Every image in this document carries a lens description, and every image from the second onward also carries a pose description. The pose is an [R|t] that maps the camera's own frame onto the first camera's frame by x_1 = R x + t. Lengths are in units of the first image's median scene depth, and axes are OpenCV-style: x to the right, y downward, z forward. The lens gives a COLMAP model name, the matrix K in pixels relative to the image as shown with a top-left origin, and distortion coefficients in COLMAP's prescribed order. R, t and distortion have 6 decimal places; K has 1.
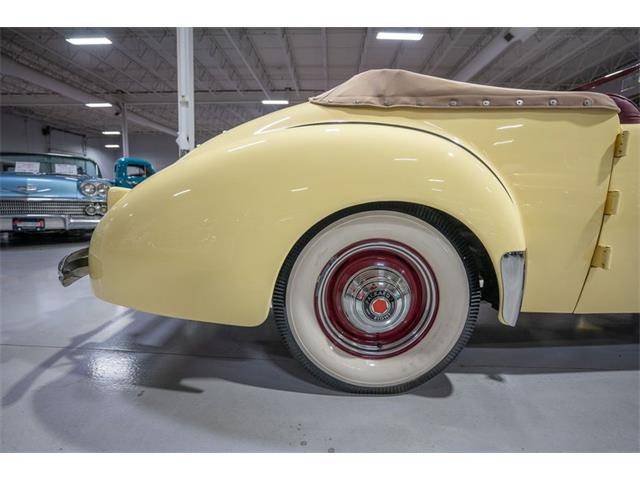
lens RADIAL K [[317.9, 0, 315.3], [0, 317.9, 235.8], [0, 0, 1]] dist [-0.064551, 0.026751]
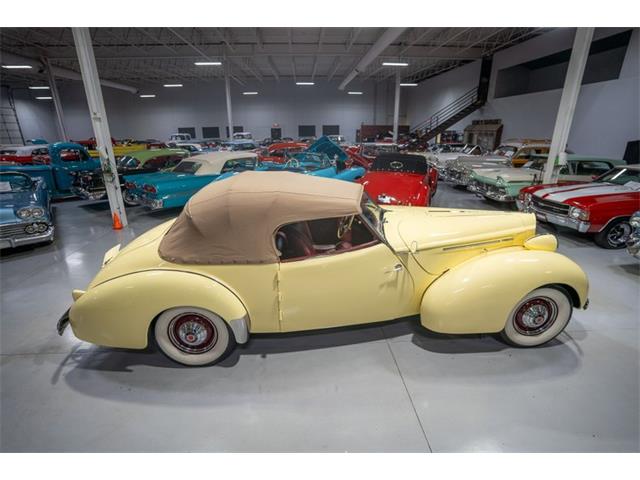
lens RADIAL K [[317.9, 0, 316.9], [0, 317.9, 238.4], [0, 0, 1]] dist [-0.064551, 0.026751]
pose [[0.994792, -0.056122, 0.085081, 0.286896], [0.037106, 0.976882, 0.210533, -0.219088], [-0.094930, -0.206279, 0.973877, -0.298237]]
